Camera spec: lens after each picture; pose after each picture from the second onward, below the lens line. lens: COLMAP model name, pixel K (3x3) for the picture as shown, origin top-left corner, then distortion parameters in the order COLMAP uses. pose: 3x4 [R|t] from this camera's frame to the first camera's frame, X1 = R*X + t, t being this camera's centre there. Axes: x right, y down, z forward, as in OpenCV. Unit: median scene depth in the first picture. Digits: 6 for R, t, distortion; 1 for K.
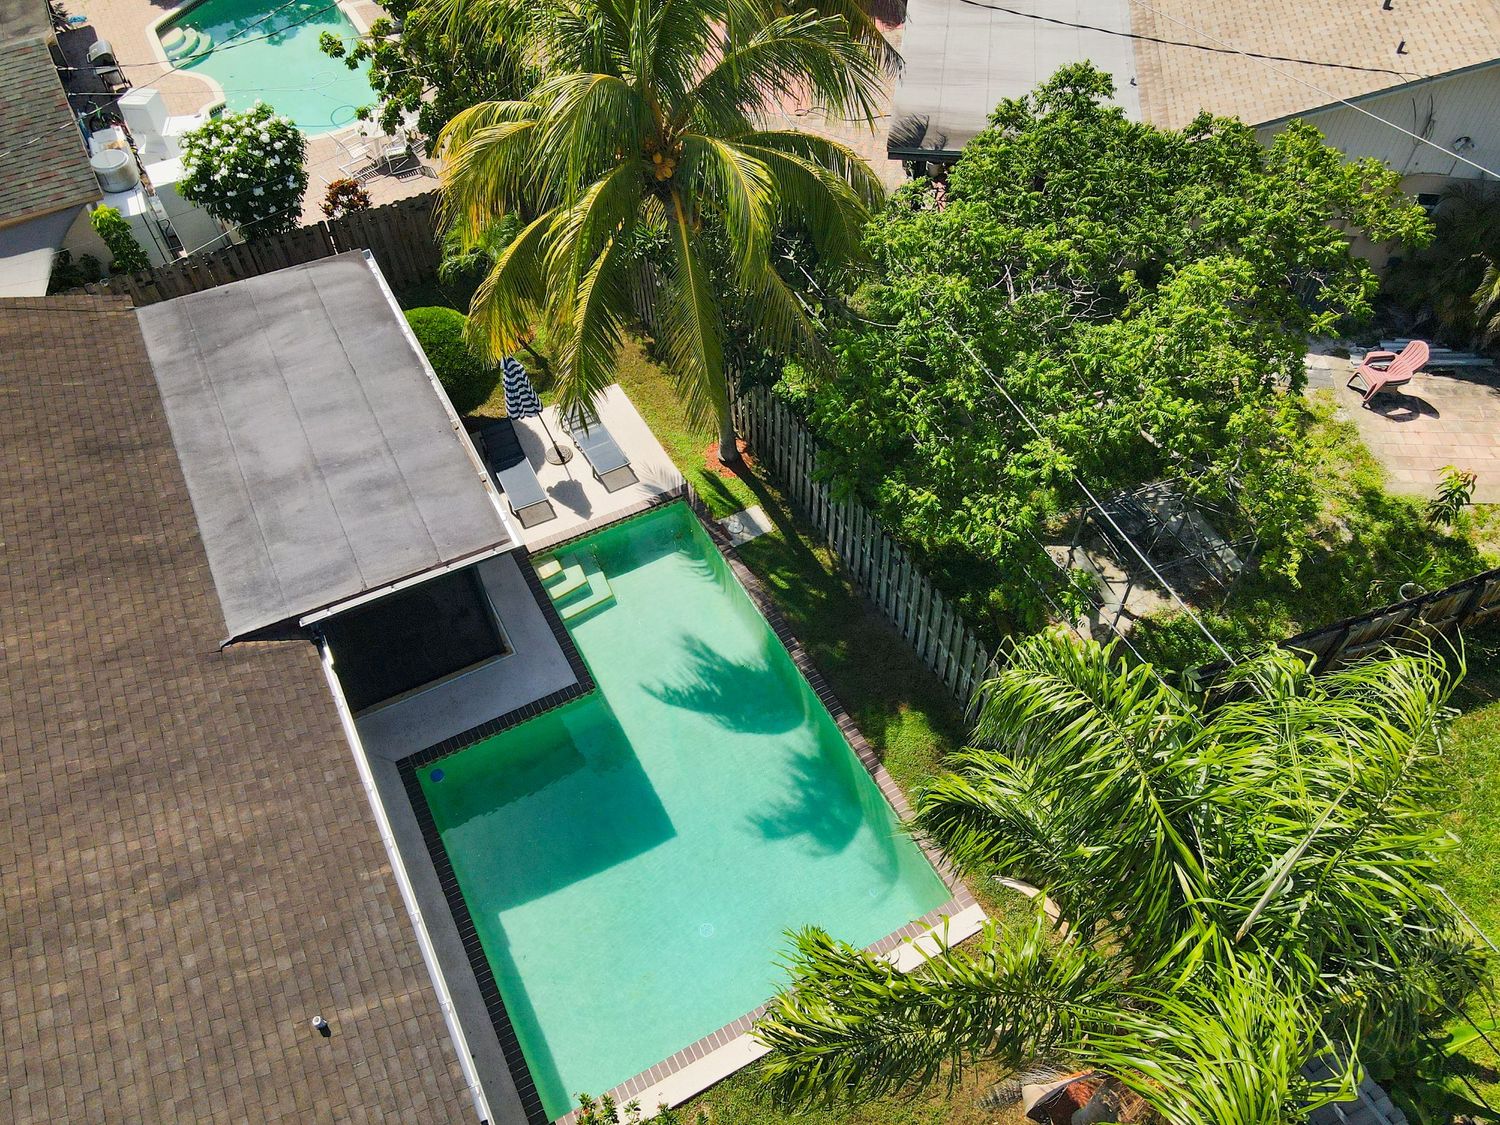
lens RADIAL K [[1061.9, 0, 750.0], [0, 1061.9, 562.5], [0, 0, 1]] dist [0.004663, 0.024583]
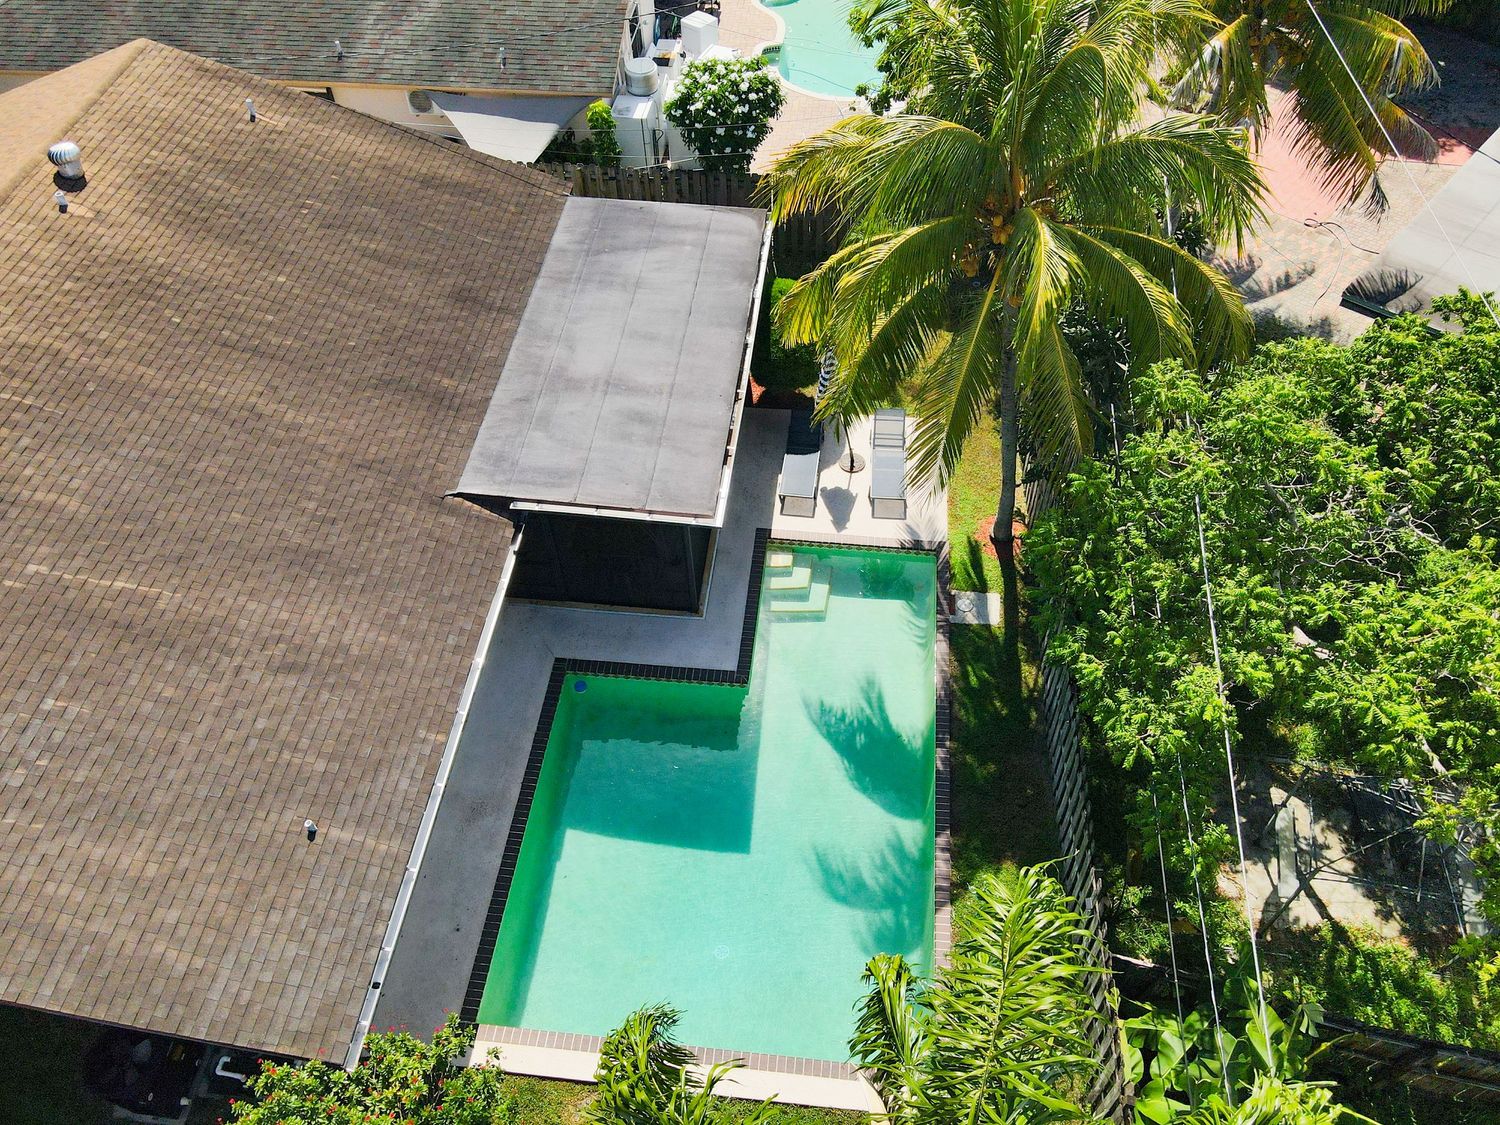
lens RADIAL K [[1061.9, 0, 750.0], [0, 1061.9, 562.5], [0, 0, 1]] dist [0.004663, 0.024583]
pose [[0.833444, 0.433433, -0.342792, 0.147055], [-0.432352, 0.897785, 0.083984, -0.069564], [0.344155, 0.078211, 0.935650, 0.042108]]
